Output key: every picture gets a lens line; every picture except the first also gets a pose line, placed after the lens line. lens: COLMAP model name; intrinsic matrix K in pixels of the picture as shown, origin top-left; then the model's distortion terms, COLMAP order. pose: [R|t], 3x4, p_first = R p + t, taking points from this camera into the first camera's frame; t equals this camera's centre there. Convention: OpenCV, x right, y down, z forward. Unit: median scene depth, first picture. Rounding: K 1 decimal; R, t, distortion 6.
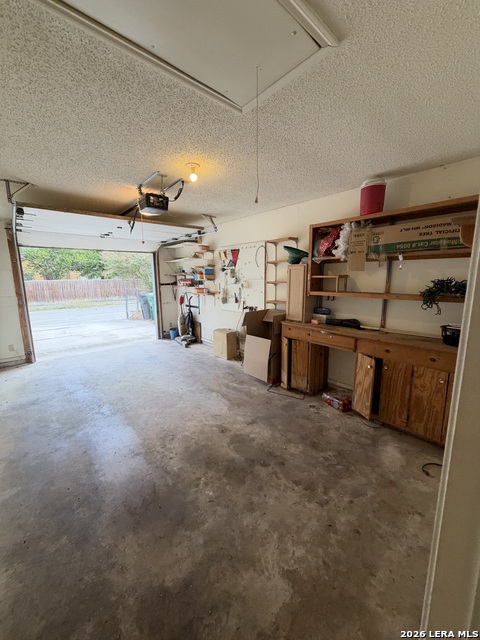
lens RADIAL K [[254.2, 0, 241.3], [0, 254.2, 318.8], [0, 0, 1]] dist [-0.000222, -0.000322]
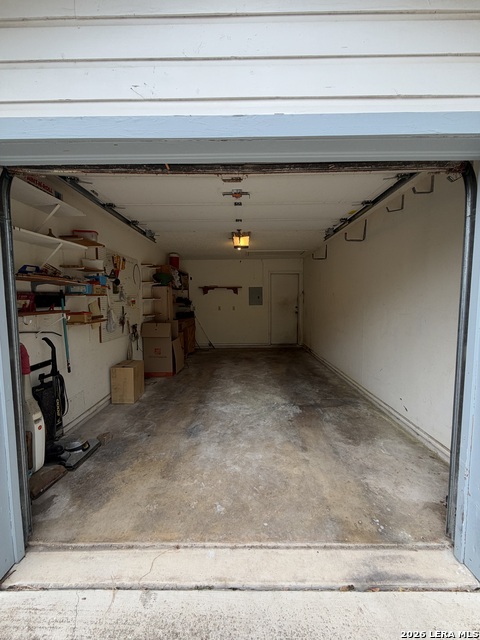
lens RADIAL K [[254.2, 0, 239.5], [0, 254.2, 318.6], [0, 0, 1]] dist [-0.000222, -0.000322]
pose [[-0.748603, -0.040902, 0.661756, -0.811133], [0.120212, 0.973180, 0.196139, -0.192050], [-0.652030, 0.226381, -0.723608, 1.326708]]
